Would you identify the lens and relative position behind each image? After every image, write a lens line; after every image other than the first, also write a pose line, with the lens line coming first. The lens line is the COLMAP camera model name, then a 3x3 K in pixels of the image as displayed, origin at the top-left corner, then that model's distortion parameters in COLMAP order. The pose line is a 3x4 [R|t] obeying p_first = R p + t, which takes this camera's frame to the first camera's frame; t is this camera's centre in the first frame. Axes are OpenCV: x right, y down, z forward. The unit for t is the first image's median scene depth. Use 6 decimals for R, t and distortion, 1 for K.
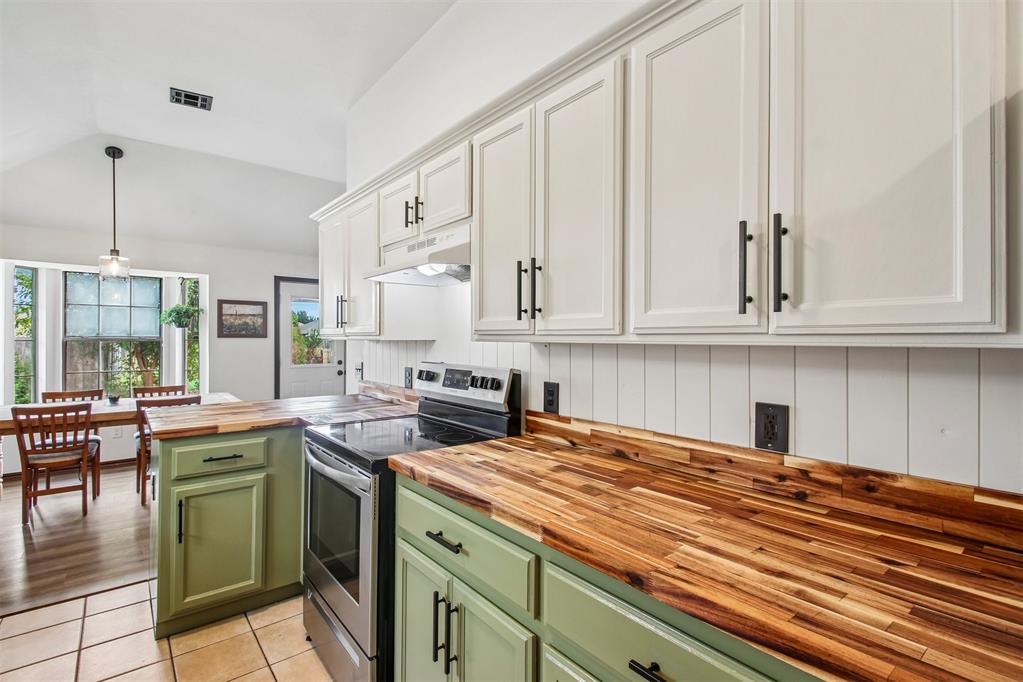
lens RADIAL K [[468.4, 0, 511.5], [0, 468.4, 341.0], [0, 0, 1]] dist [-0.001377, -0.000509]
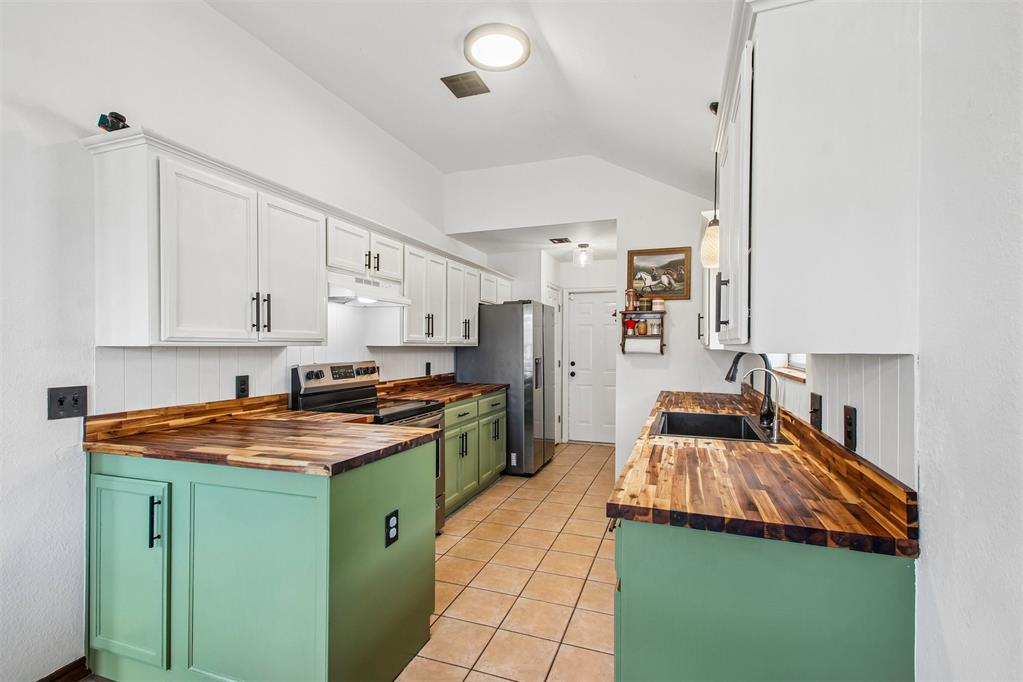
lens RADIAL K [[471.8, 0, 510.1], [0, 471.8, 346.2], [0, 0, 1]] dist [0.029432, -0.016963]
pose [[-0.511505, -0.002579, 0.859276, -1.059591], [0.000616, 0.999994, 0.003368, -0.002397], [-0.859280, 0.002252, -0.511500, 0.846959]]
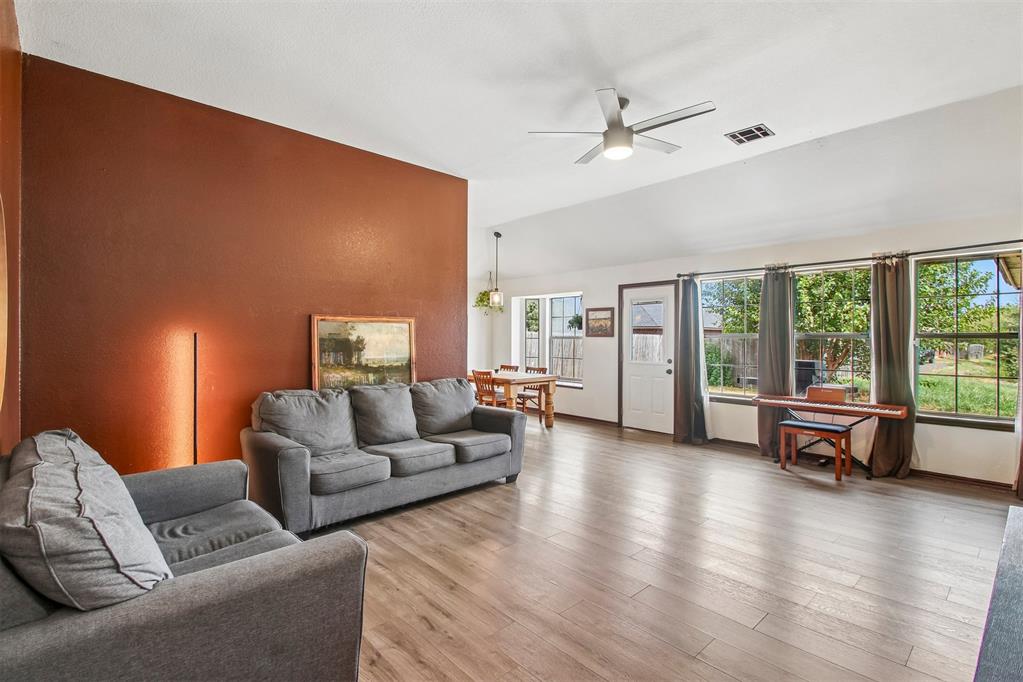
lens RADIAL K [[473.2, 0, 511.5], [0, 473.2, 341.0], [0, 0, 1]] dist [-0.002401, -0.000158]
pose [[0.039360, 0.009834, -0.999177, 1.188017], [-0.008060, 0.999922, 0.009524, -0.009323], [0.999193, 0.007679, 0.039436, 1.169063]]
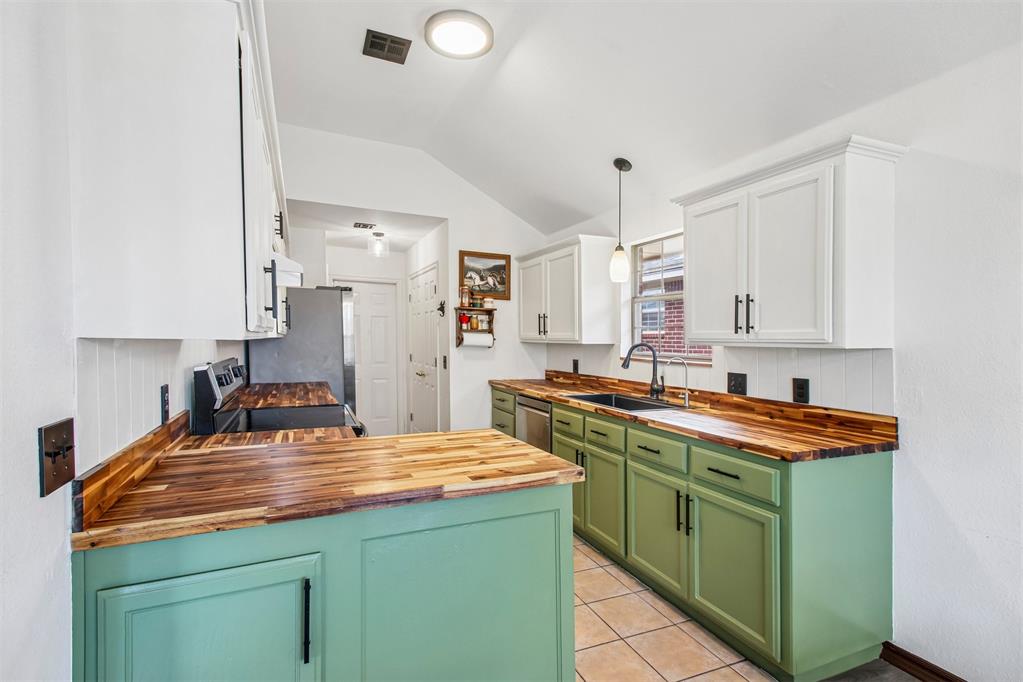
lens RADIAL K [[476.1, 0, 497.5], [0, 476.1, 339.0], [0, 0, 1]] dist [0.019966, -0.000079]
pose [[-0.960486, -0.013509, 0.277999, -0.624986], [-0.013290, 0.999908, 0.002671, -0.004928], [-0.278009, -0.001129, -0.960578, 1.199177]]
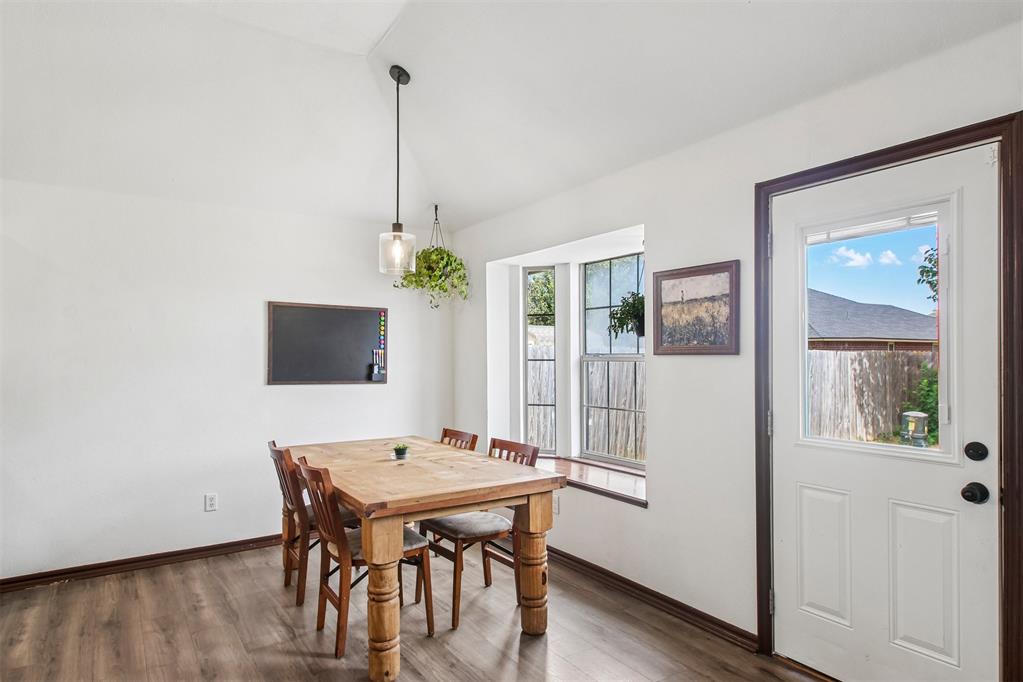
lens RADIAL K [[596.4, 0, 509.7], [0, 596.4, 358.4], [0, 0, 1]] dist [0.003832, 0.002125]
pose [[-0.115558, 0.004124, -0.993292, -0.039262], [0.000850, 0.999991, 0.004052, -0.010498], [0.993300, -0.000376, -0.115560, 1.485232]]
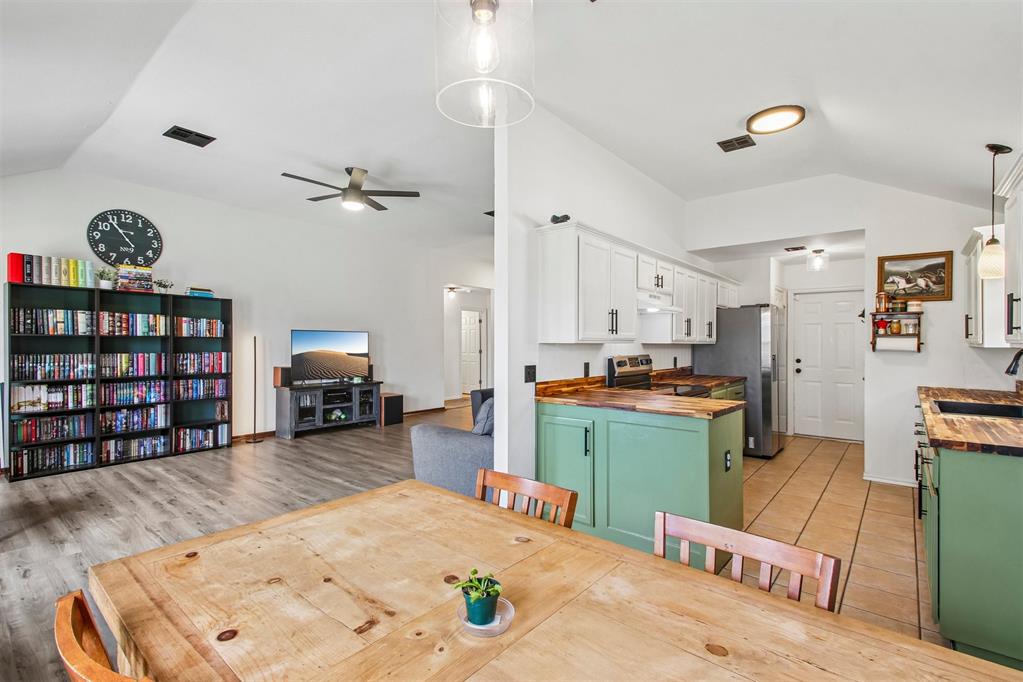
lens RADIAL K [[463.3, 0, 511.5], [0, 463.3, 341.0], [0, 0, 1]] dist [0.040780, -0.018452]
pose [[-0.191624, 0.001959, 0.981467, -1.274899], [-0.001923, 0.999995, -0.002371, -0.002841], [-0.981467, -0.002342, -0.191619, 1.234929]]
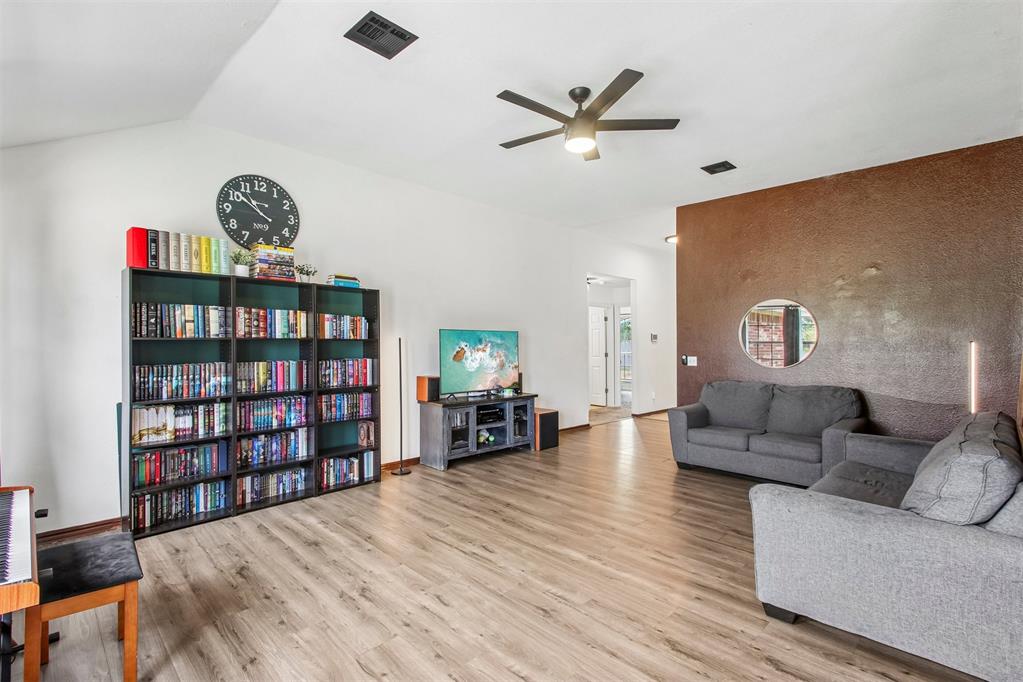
lens RADIAL K [[475.0, 0, 511.7], [0, 475.0, 338.7], [0, 0, 1]] dist [0.024888, -0.000111]
pose [[-0.091503, 0.006715, 0.995782, -0.774201], [0.003407, 0.999974, -0.006430, -0.010766], [-0.995799, 0.002804, -0.091524, 1.658586]]
